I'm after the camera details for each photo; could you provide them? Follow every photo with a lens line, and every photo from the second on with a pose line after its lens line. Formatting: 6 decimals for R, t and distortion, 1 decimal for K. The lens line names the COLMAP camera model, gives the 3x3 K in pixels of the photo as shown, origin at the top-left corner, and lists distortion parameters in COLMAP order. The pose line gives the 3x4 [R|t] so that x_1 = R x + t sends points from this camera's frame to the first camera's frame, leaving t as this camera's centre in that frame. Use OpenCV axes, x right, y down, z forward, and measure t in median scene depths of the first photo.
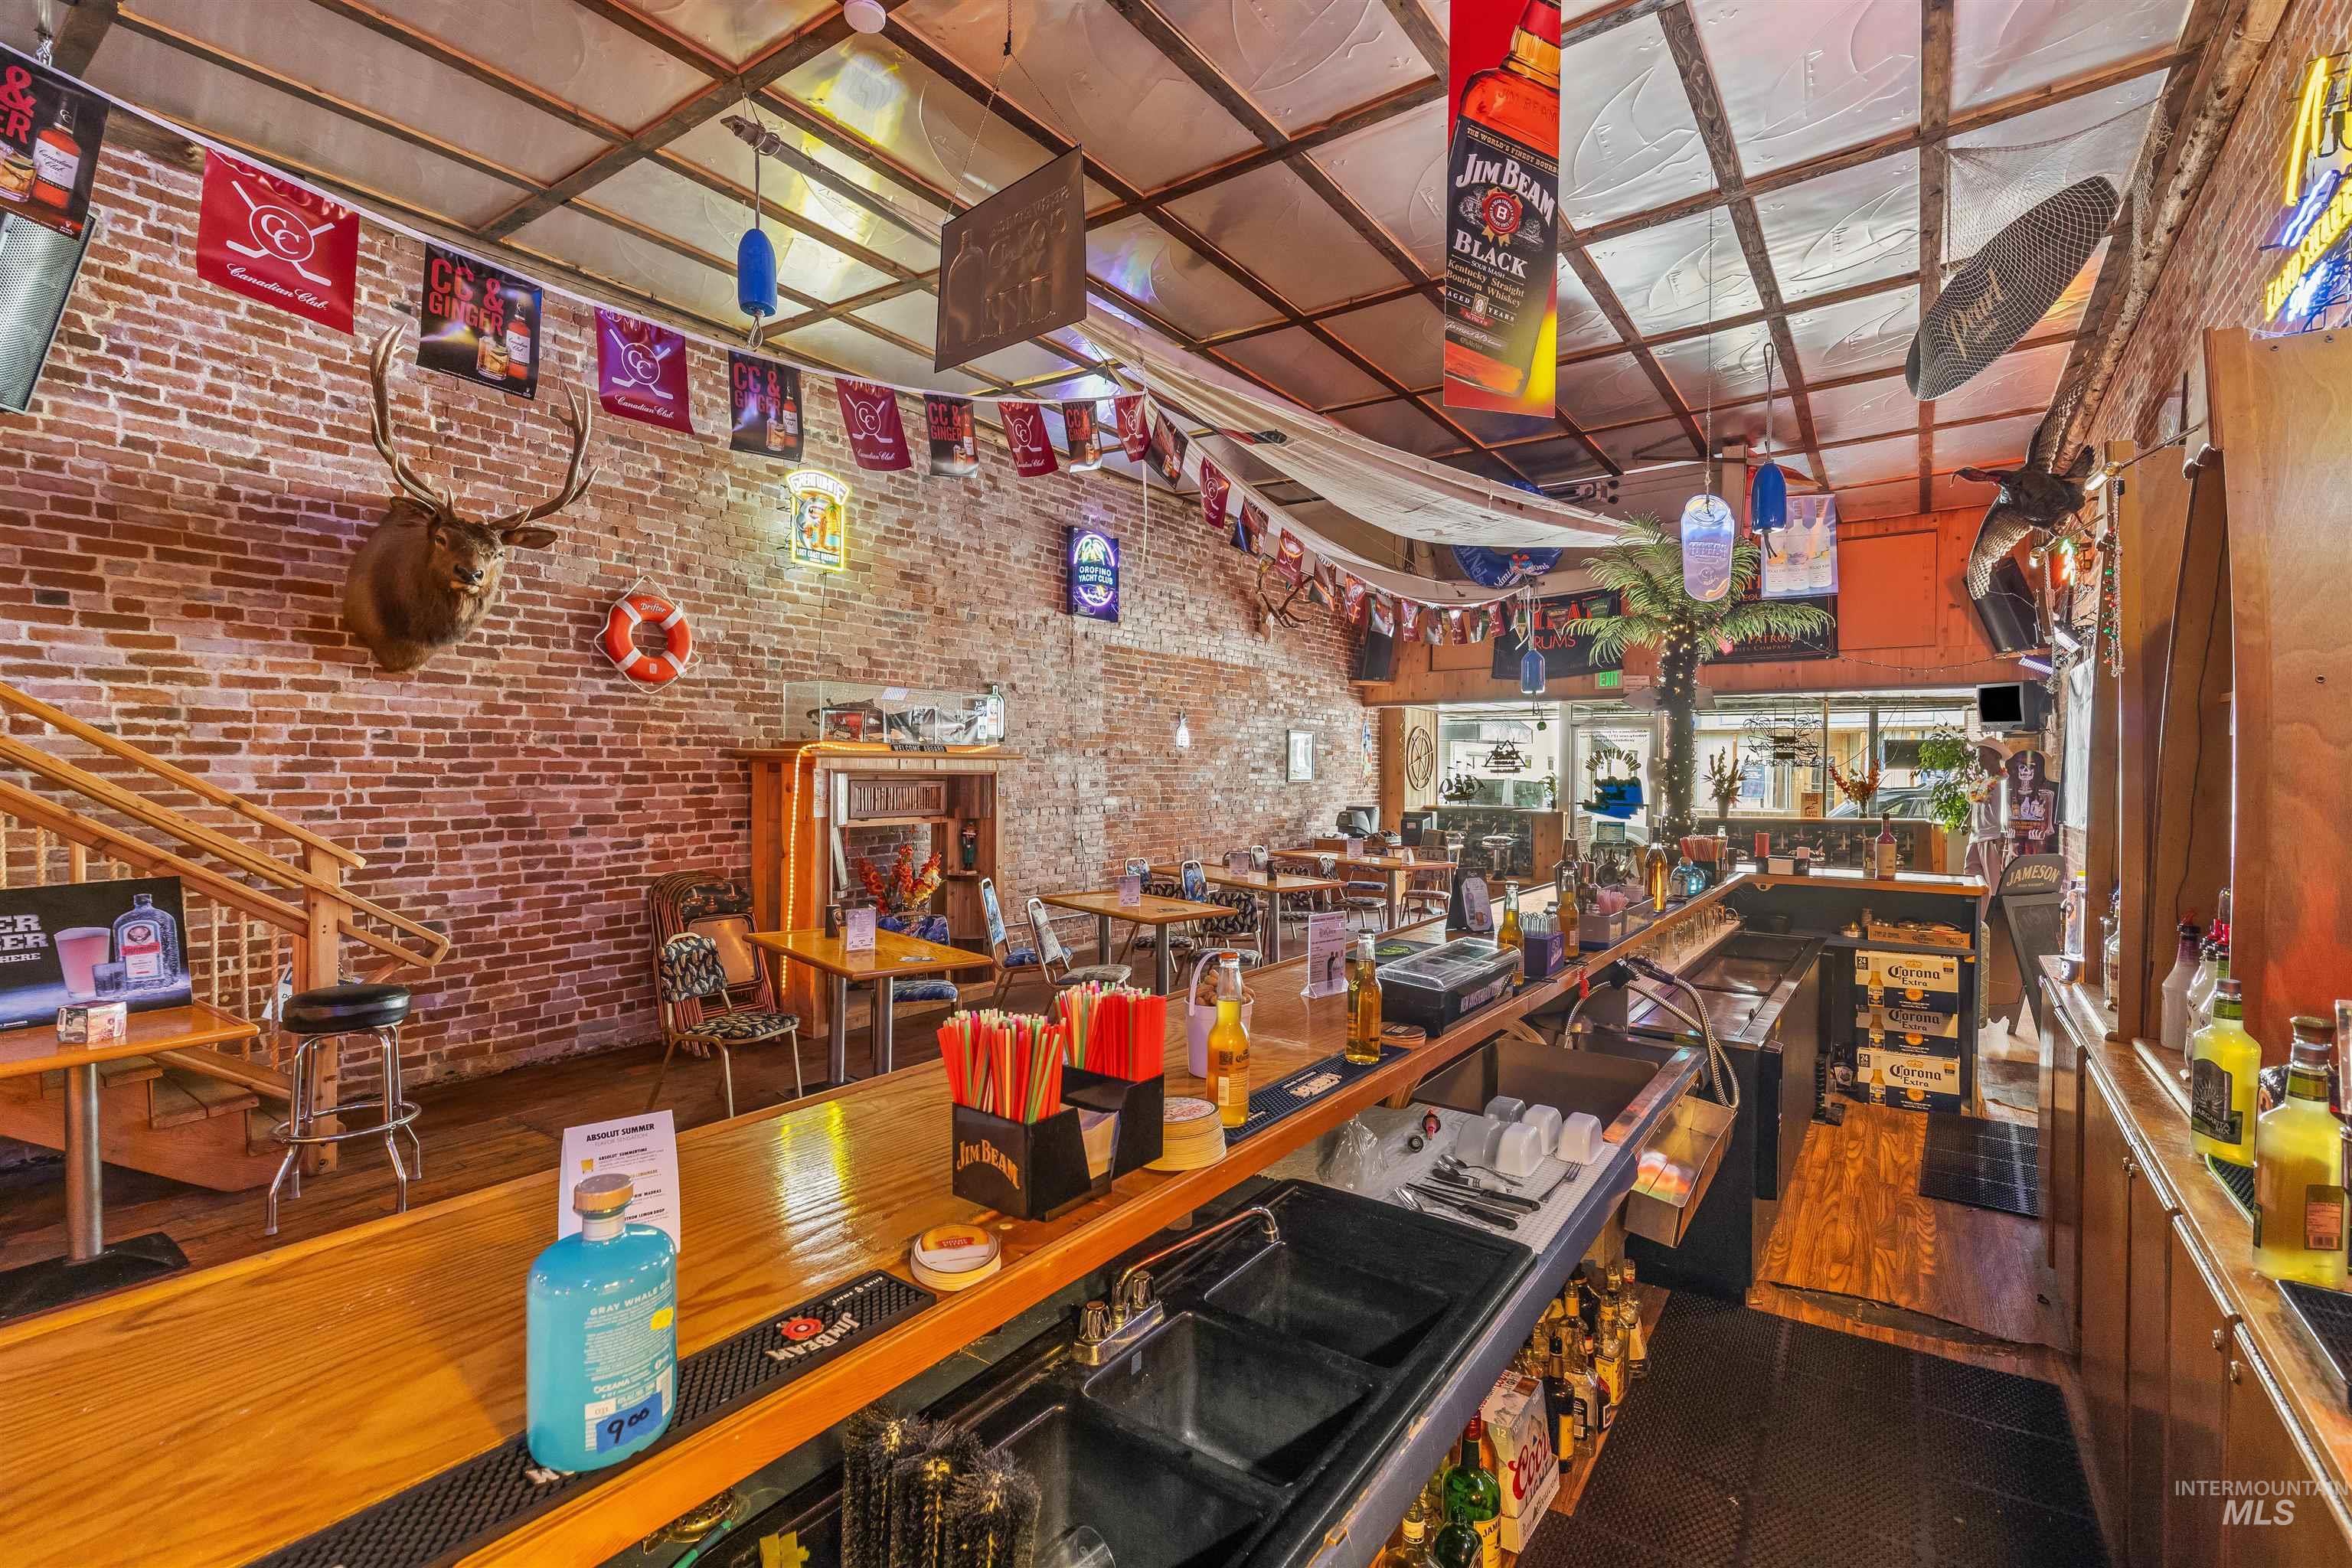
lens RADIAL K [[1051.4, 0, 1174.9], [0, 1051.4, 778.0], [0, 0, 1]] dist [0.001677, -0.000213]
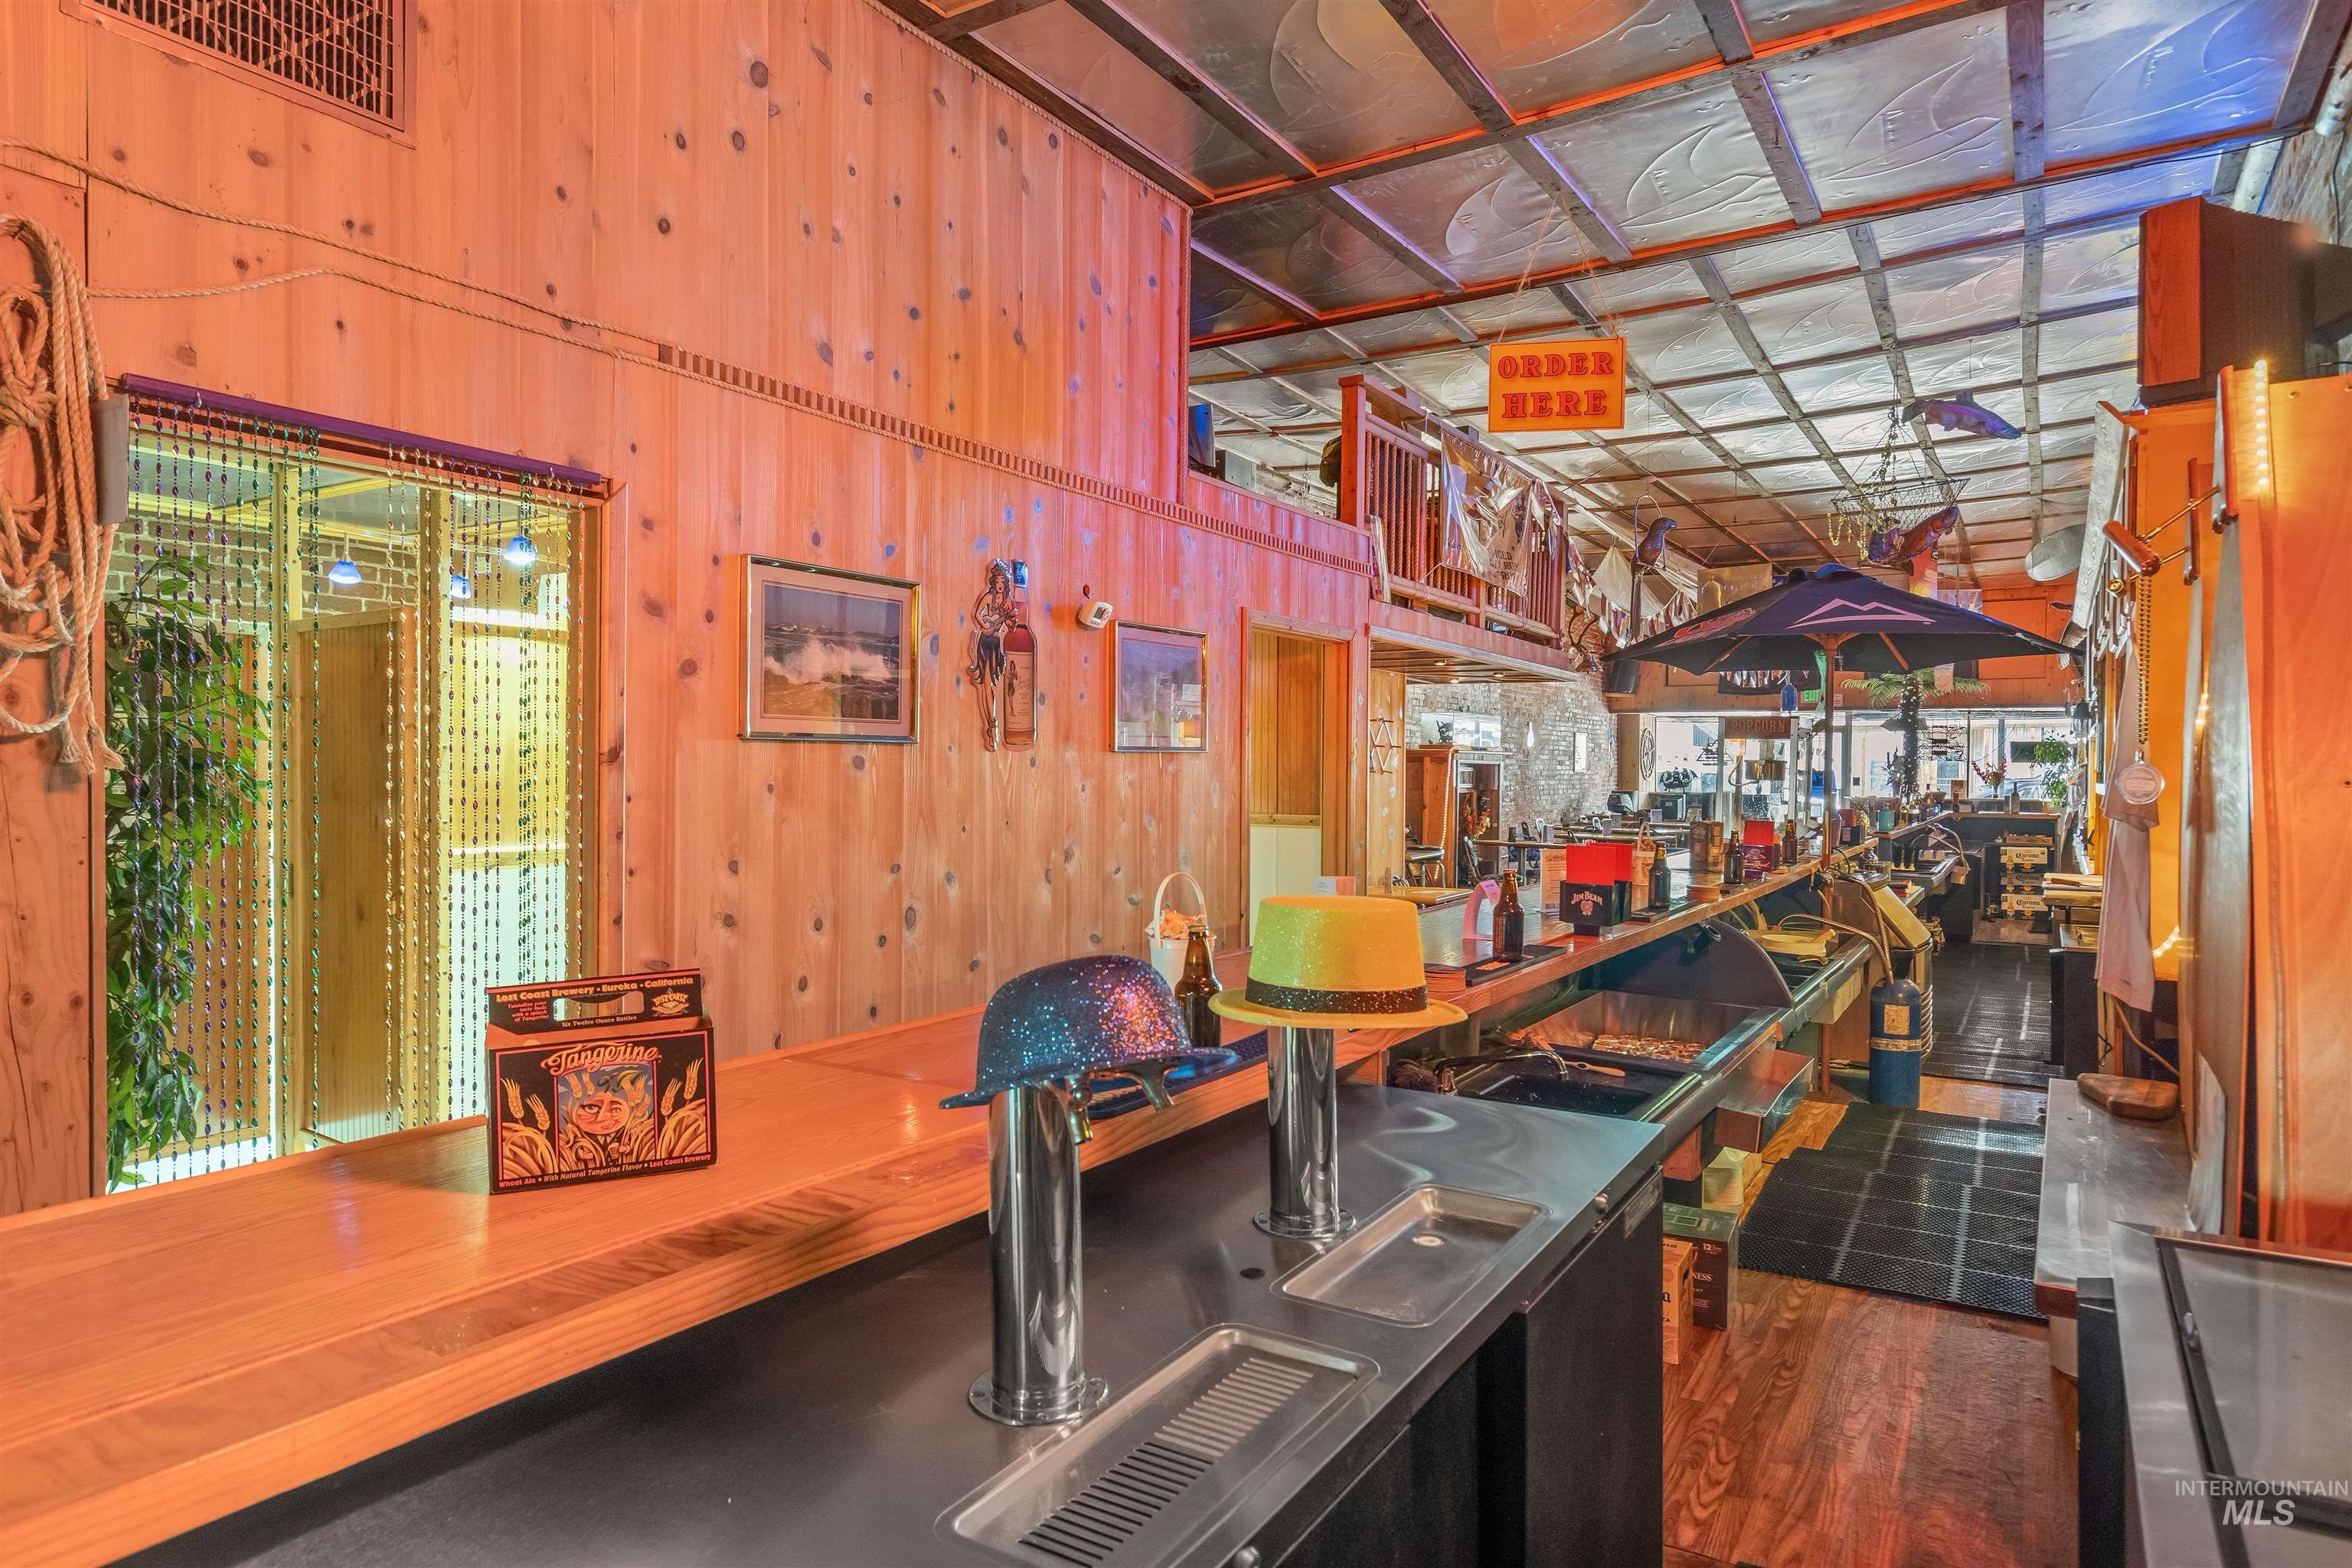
lens RADIAL K [[1360.4, 0, 1176.0], [0, 1360.4, 784.0], [0, 0, 1]] dist [0.003634, 0.000511]
pose [[0.998761, 0.001451, 0.049734, -0.574759], [-0.001736, 0.999982, 0.005689, 0.012421], [-0.049725, -0.005768, 0.998746, -0.828907]]
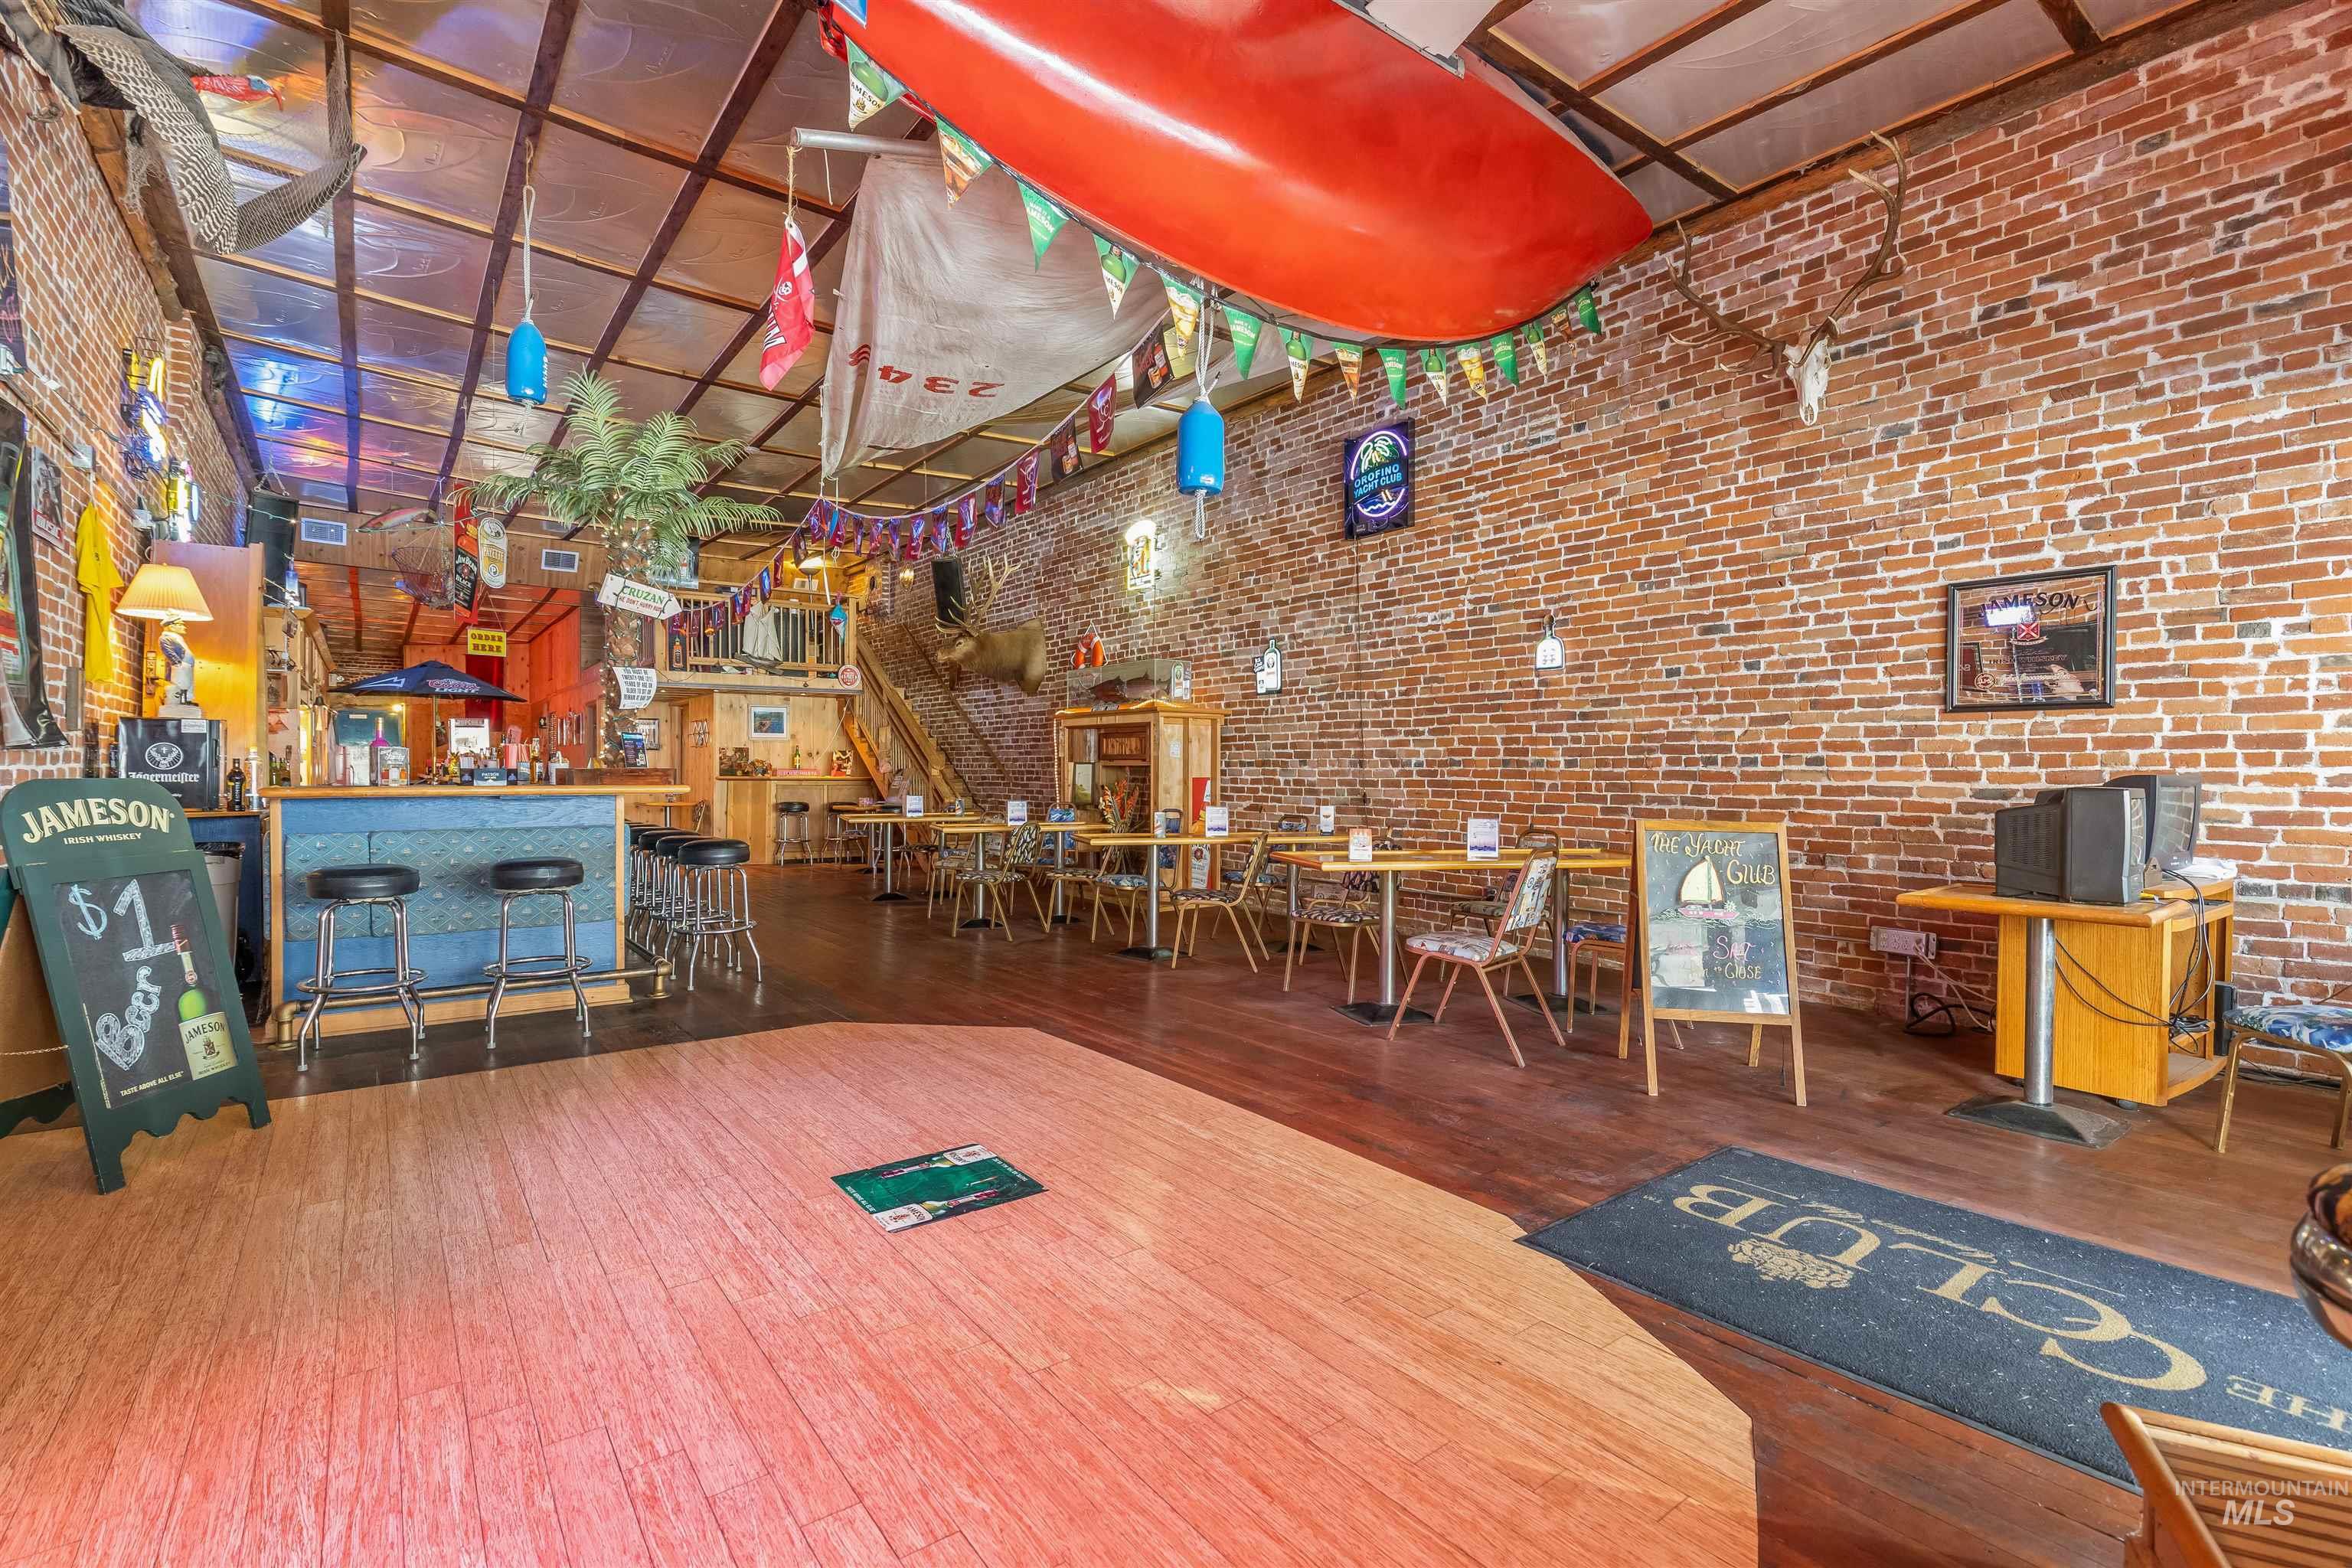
lens RADIAL K [[1051.4, 0, 1174.9], [0, 1051.4, 778.0], [0, 0, 1]] dist [0.001677, -0.000213]
pose [[-0.291933, 0.001074, -0.956438, 0.701022], [-0.012205, 0.999914, 0.004848, 0.037368], [0.956361, 0.013088, -0.291895, 0.994118]]
